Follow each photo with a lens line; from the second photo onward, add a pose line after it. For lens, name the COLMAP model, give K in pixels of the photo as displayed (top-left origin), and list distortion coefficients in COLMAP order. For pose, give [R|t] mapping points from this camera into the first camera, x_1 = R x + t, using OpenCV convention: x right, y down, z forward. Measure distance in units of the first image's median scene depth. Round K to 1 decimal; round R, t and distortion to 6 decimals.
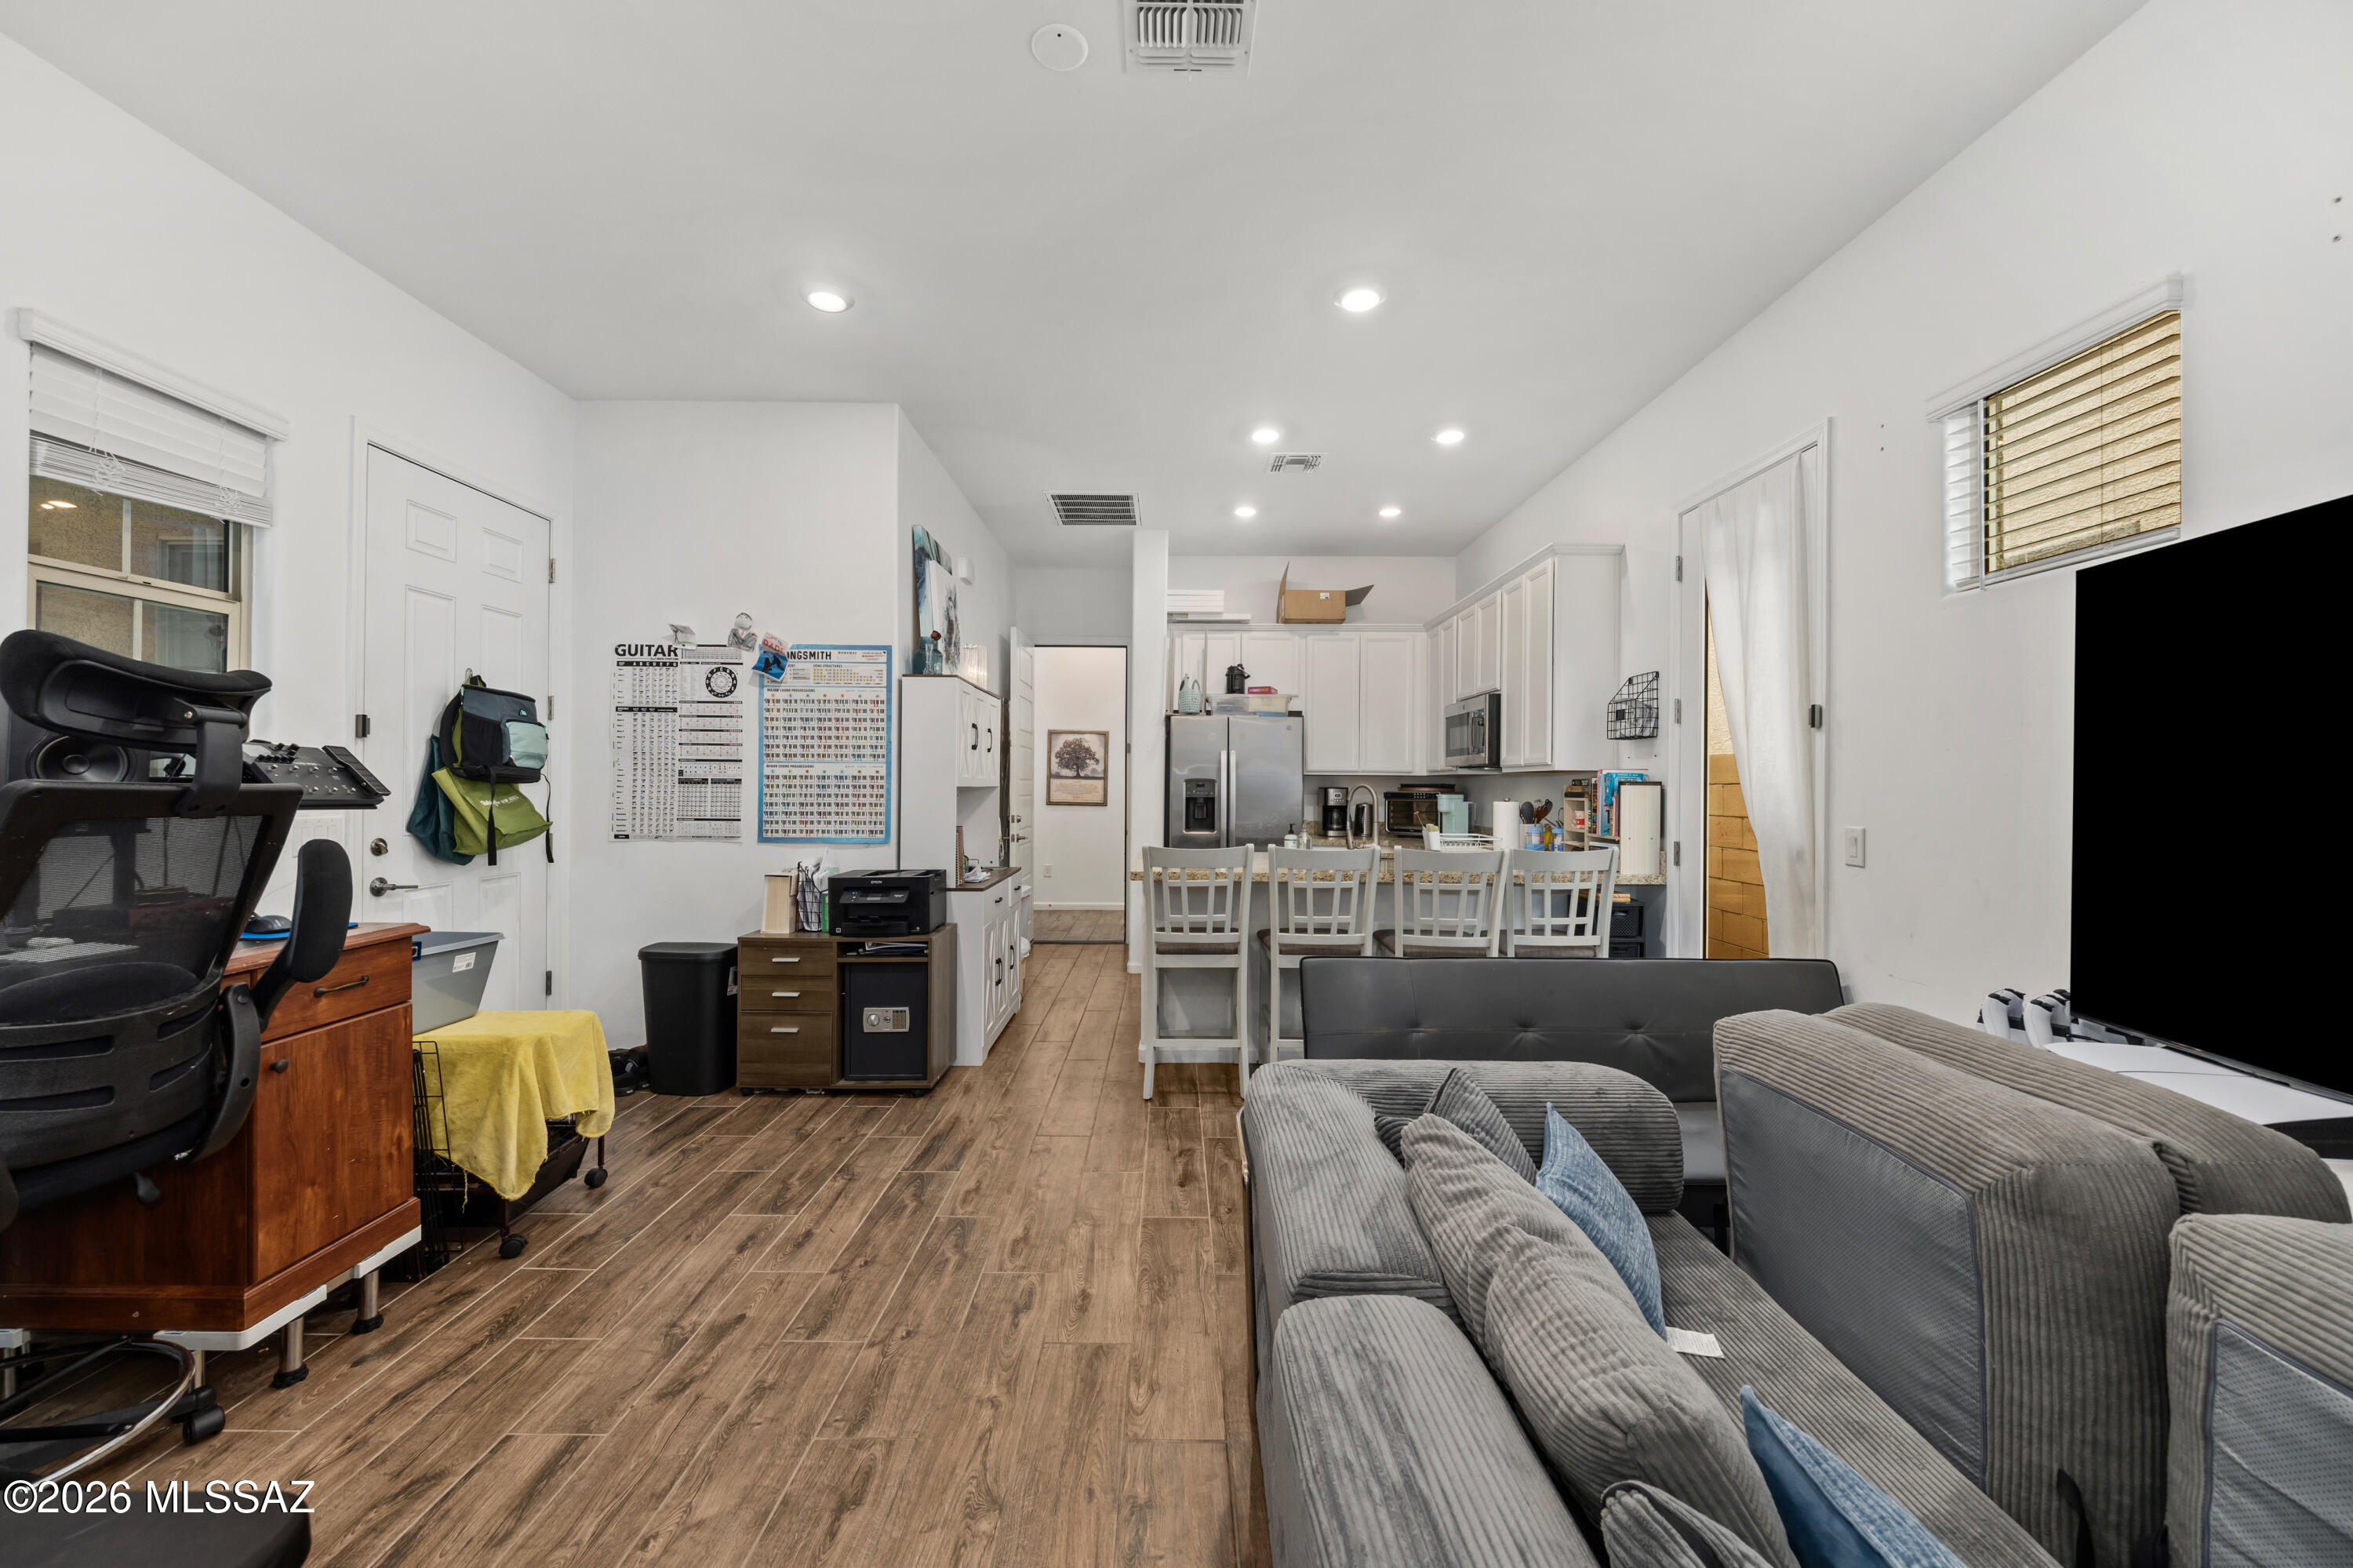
lens RADIAL K [[898.0, 0, 1170.0], [0, 898.0, 779.5], [0, 0, 1]] dist [-0.003240, -0.001186]
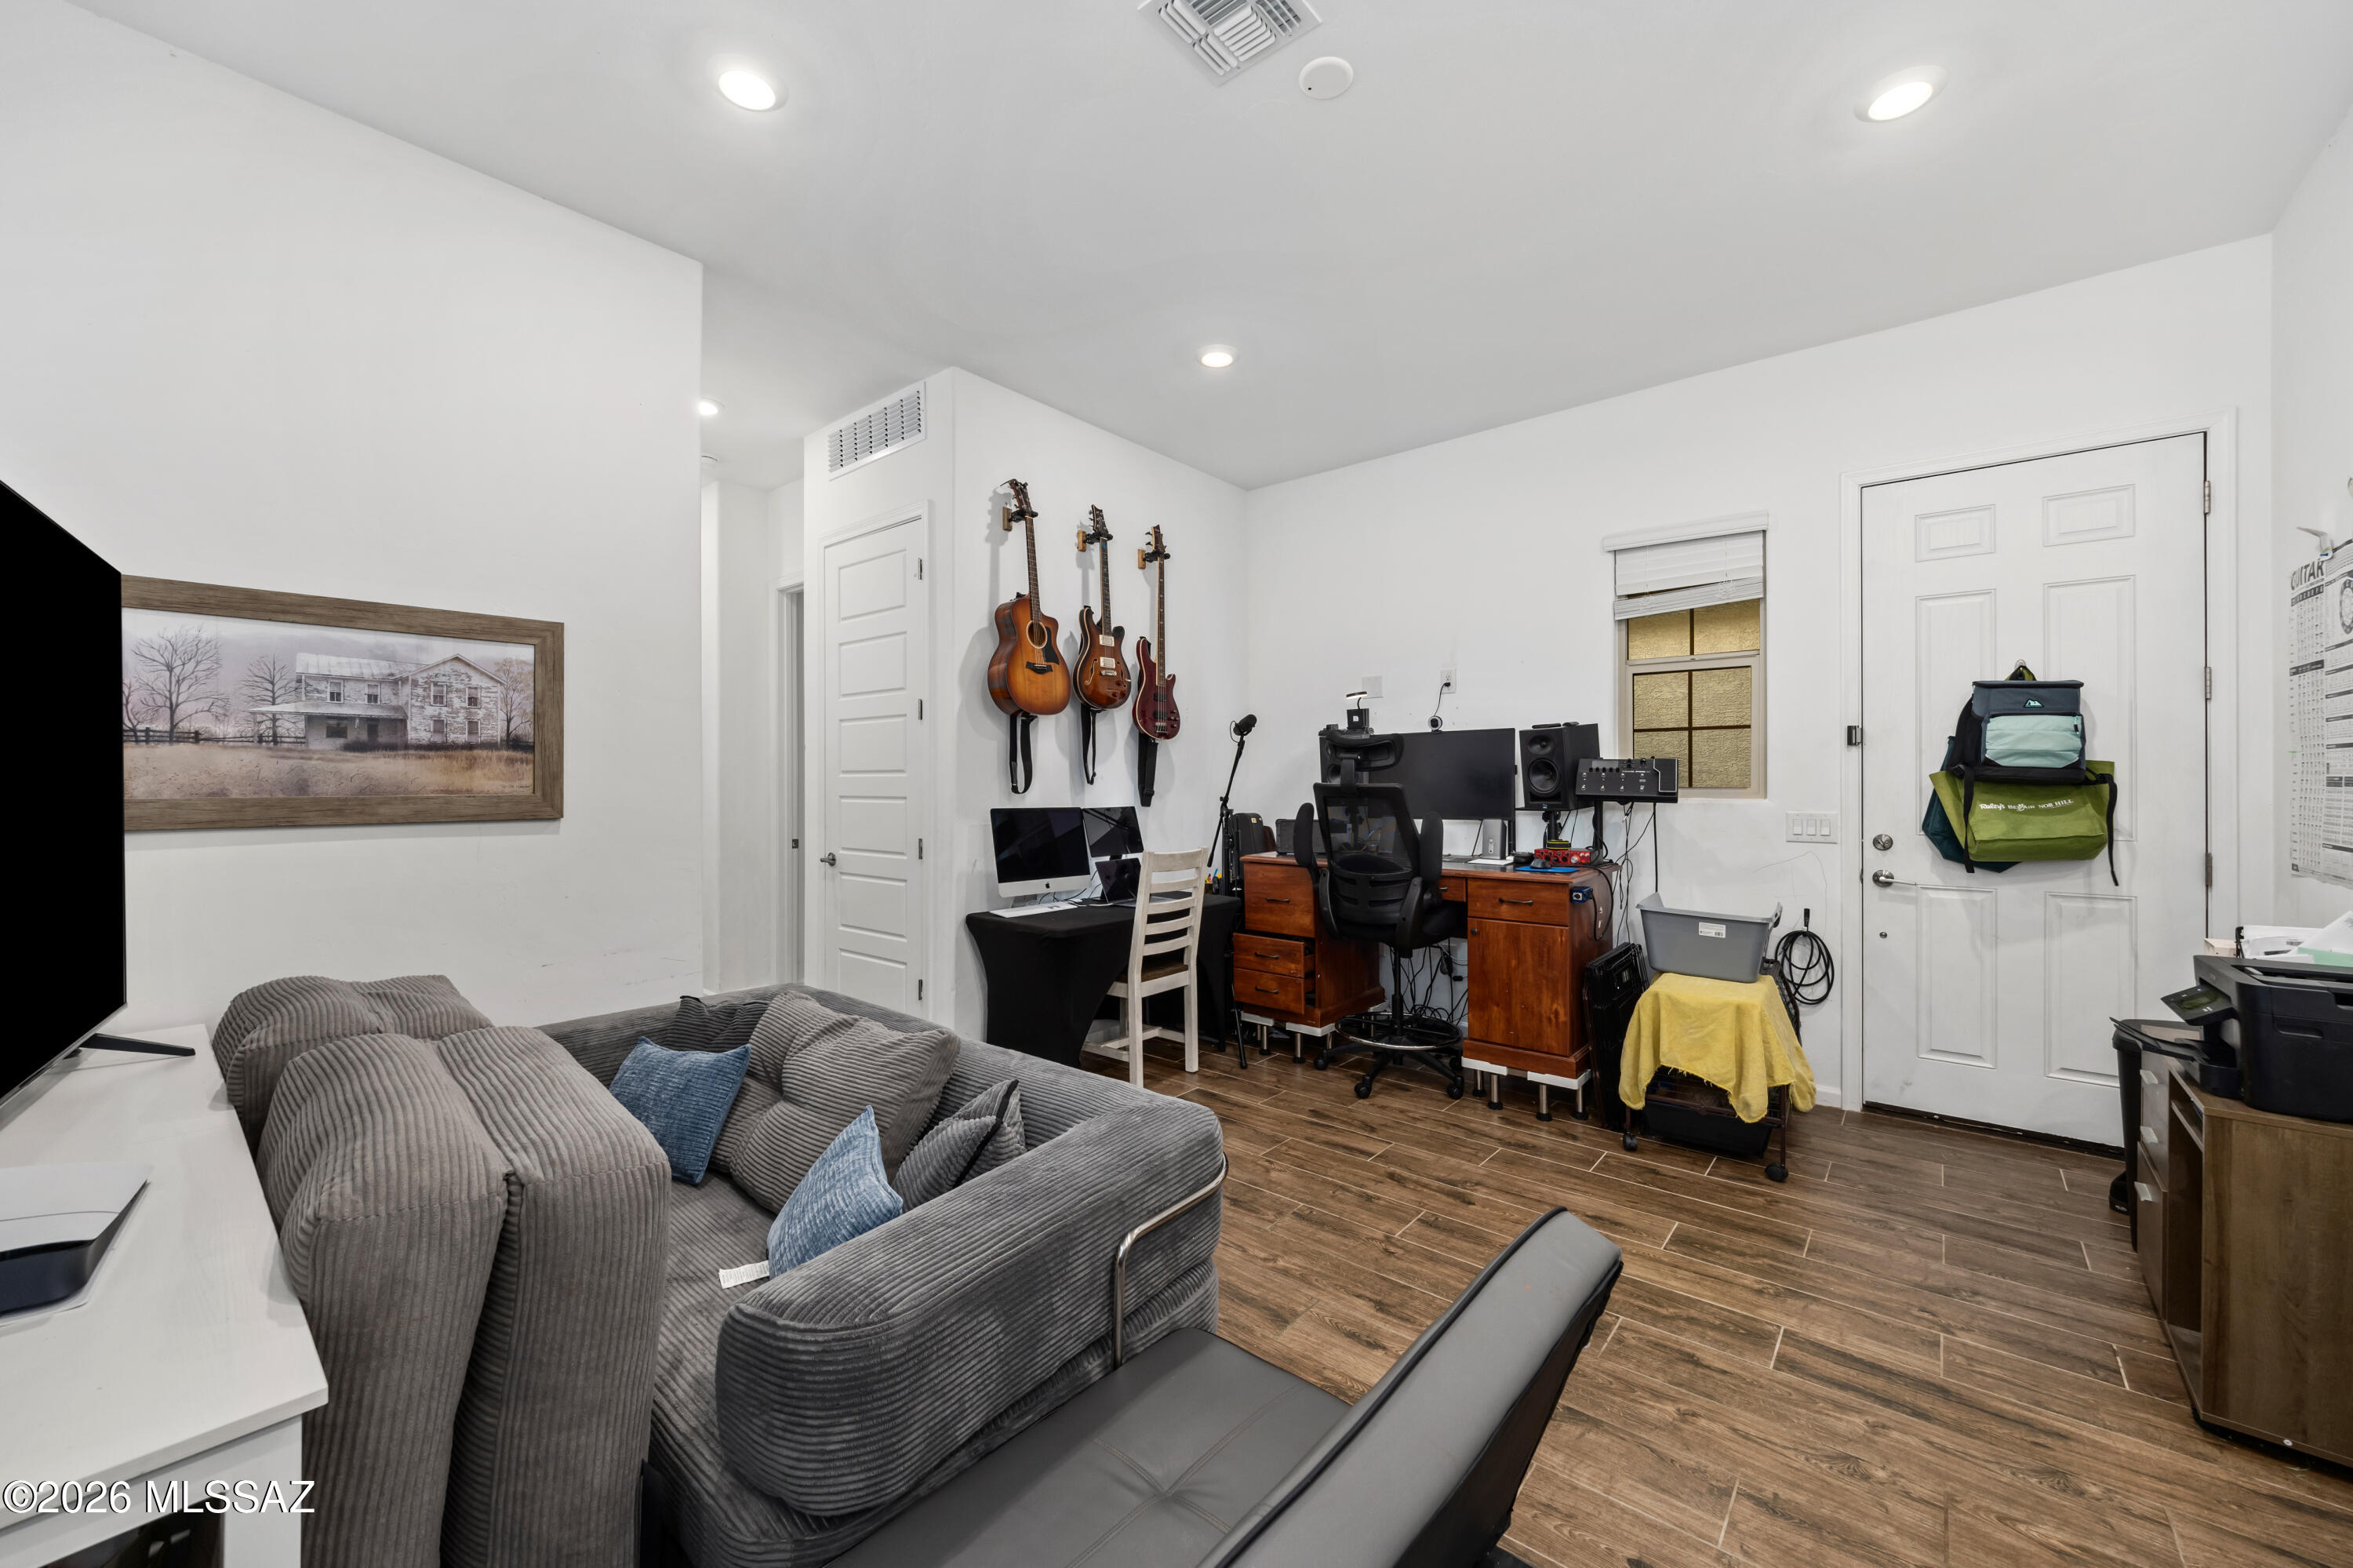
lens RADIAL K [[898.0, 0, 1165.1], [0, 898.0, 779.8], [0, 0, 1]] dist [-0.003240, -0.001186]
pose [[-0.651260, -0.005461, -0.758835, 0.642193], [0.001364, 0.999964, -0.008367, 0.007675], [0.758854, -0.006484, -0.651229, 1.250004]]
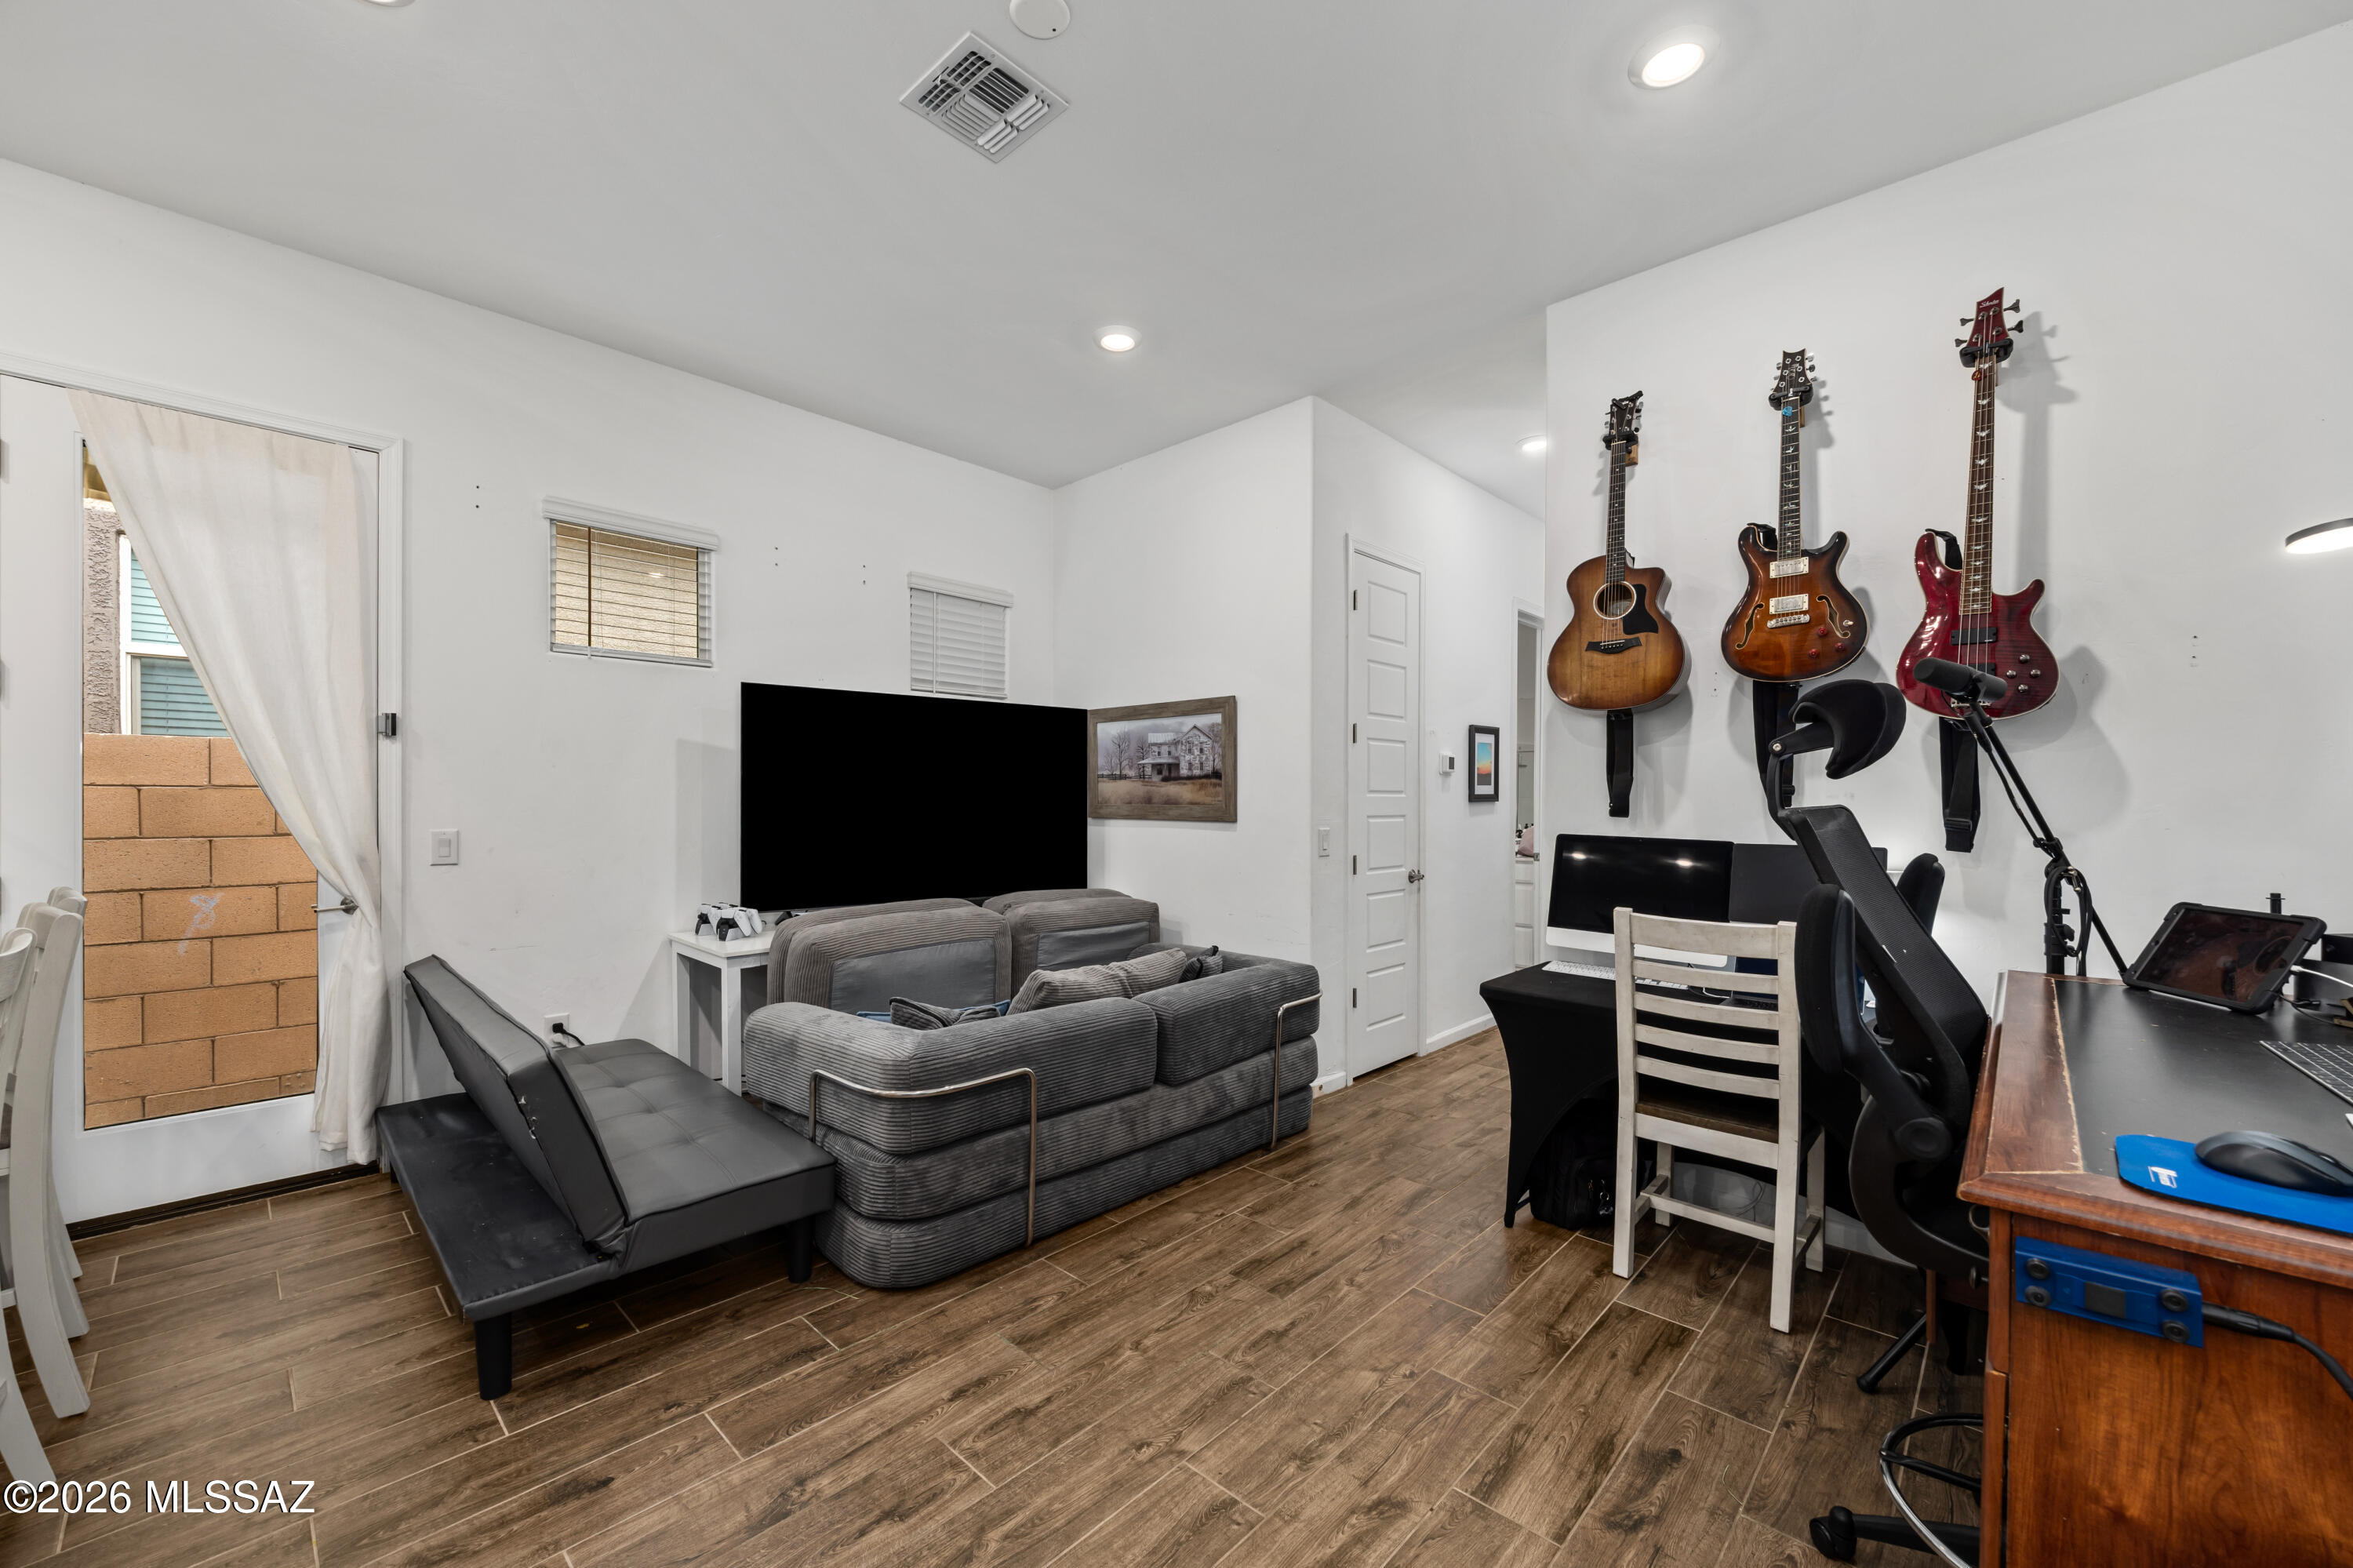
lens RADIAL K [[898.0, 0, 1168.2], [0, 898.0, 817.3], [0, 0, 1]] dist [-0.003240, -0.001186]
pose [[-0.725005, -0.024635, 0.688303, -0.713852], [-0.013089, 0.999672, 0.021993, 0.000953], [-0.688619, 0.006935, -0.725090, 1.290972]]
